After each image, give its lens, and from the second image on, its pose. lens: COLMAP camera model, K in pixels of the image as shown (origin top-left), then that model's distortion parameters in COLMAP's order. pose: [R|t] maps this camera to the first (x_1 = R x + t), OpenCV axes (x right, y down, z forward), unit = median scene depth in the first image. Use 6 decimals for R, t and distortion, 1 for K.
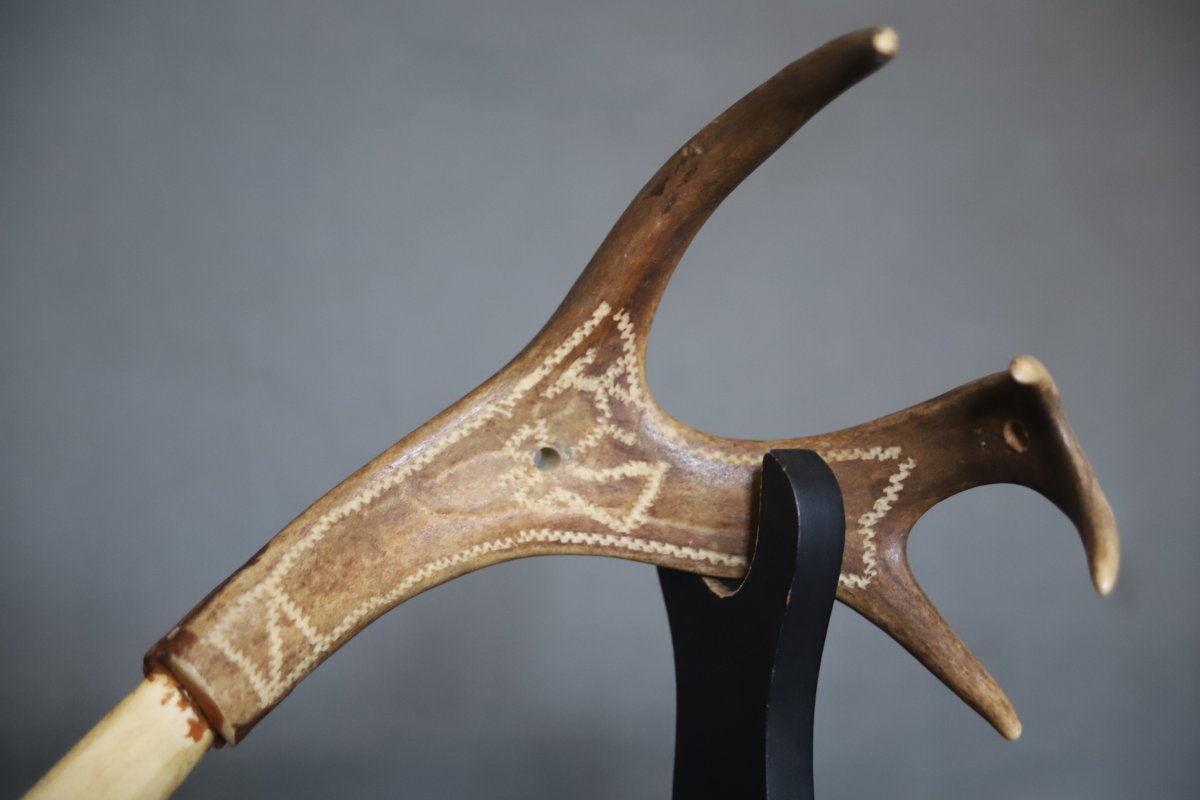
lens RADIAL K [[2370.2, 0, 600.3], [0, 2370.2, 403.0], [0, 0, 1]] dist [0.182336, 0.000000]
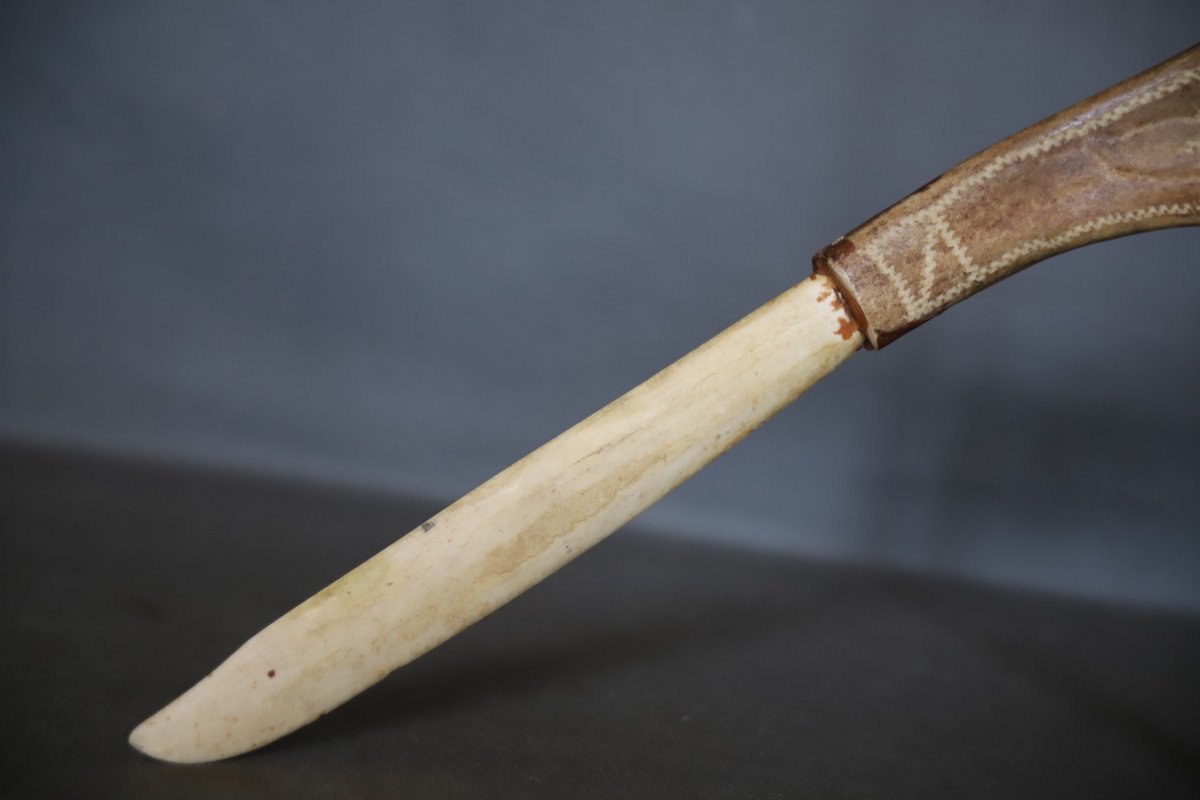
lens RADIAL K [[2370.2, 0, 597.1], [0, 2370.2, 401.1], [0, 0, 1]] dist [0.182336, 0.000000]
pose [[0.880336, 0.175795, -0.440573, 0.210954], [-0.117316, 0.980627, 0.156869, 0.007854], [0.459614, -0.086411, 0.883905, -0.040886]]
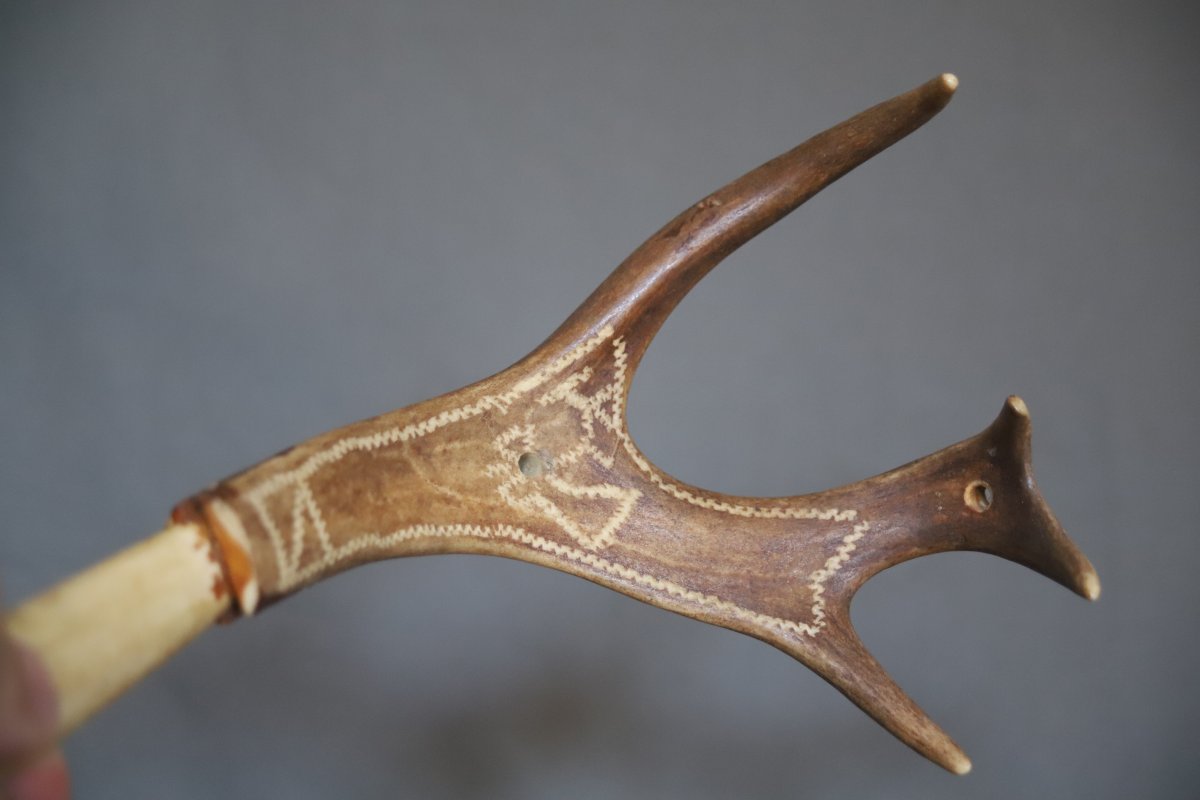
lens RADIAL K [[2370.2, 0, 601.2], [0, 2370.2, 397.3], [0, 0, 1]] dist [0.182336, 0.000000]
pose [[0.943603, 0.203299, 0.261309, -0.269590], [-0.096511, 0.923892, -0.370282, 0.376945], [-0.316699, 0.324180, 0.891408, 0.074652]]
